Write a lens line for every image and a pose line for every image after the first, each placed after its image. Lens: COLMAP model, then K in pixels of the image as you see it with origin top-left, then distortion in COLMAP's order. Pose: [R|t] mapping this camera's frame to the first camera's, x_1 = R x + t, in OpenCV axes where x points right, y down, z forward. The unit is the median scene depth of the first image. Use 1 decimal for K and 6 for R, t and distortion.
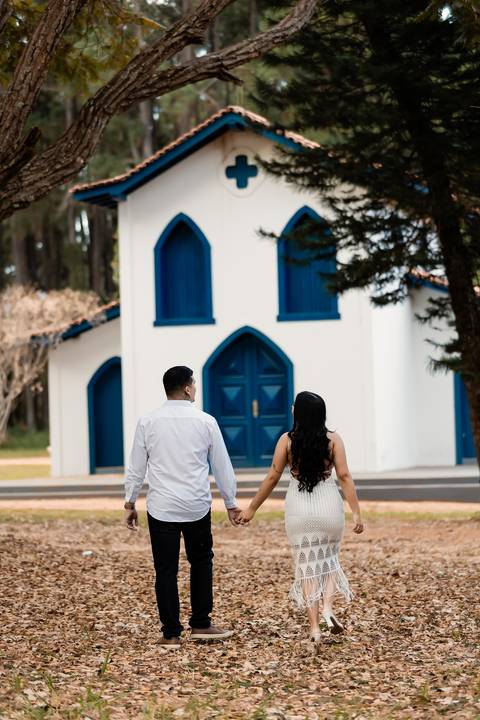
lens RADIAL K [[1561.0, 0, 240.4], [0, 1561.0, 317.3], [0, 0, 1]] dist [0.035129, 0.132960]
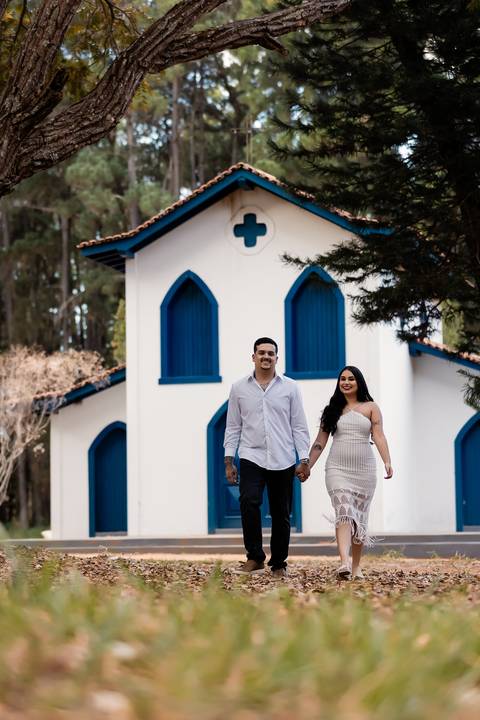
lens RADIAL K [[1433.4, 0, 240.0], [0, 1433.4, 360.0], [0, 0, 1]] dist [0.036678, 0.224130]
pose [[0.999782, 0.015055, 0.014468, -0.017671], [-0.014359, 0.998788, -0.047086, 0.033149], [-0.015160, 0.046868, 0.998786, 0.087723]]
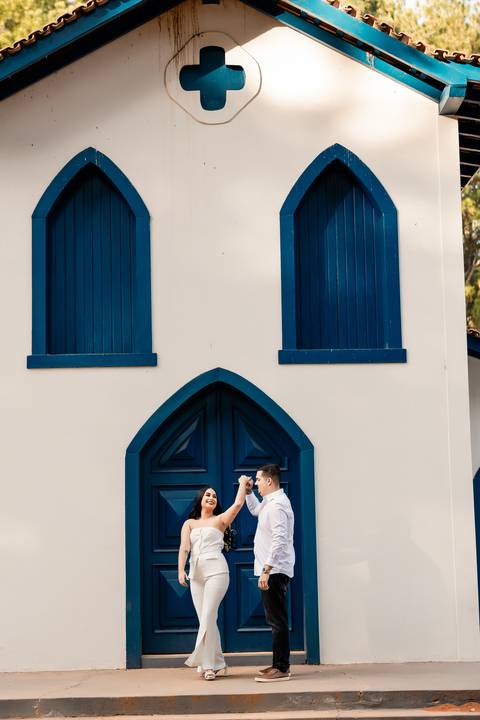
lens RADIAL K [[1433.4, 0, 240.0], [0, 1433.4, 360.0], [0, 0, 1]] dist [0.036678, 0.224130]
pose [[0.969906, 0.043652, 0.239535, -0.101456], [-0.024680, 0.996356, -0.081640, 0.040174], [-0.242226, 0.073272, 0.967449, 0.540292]]
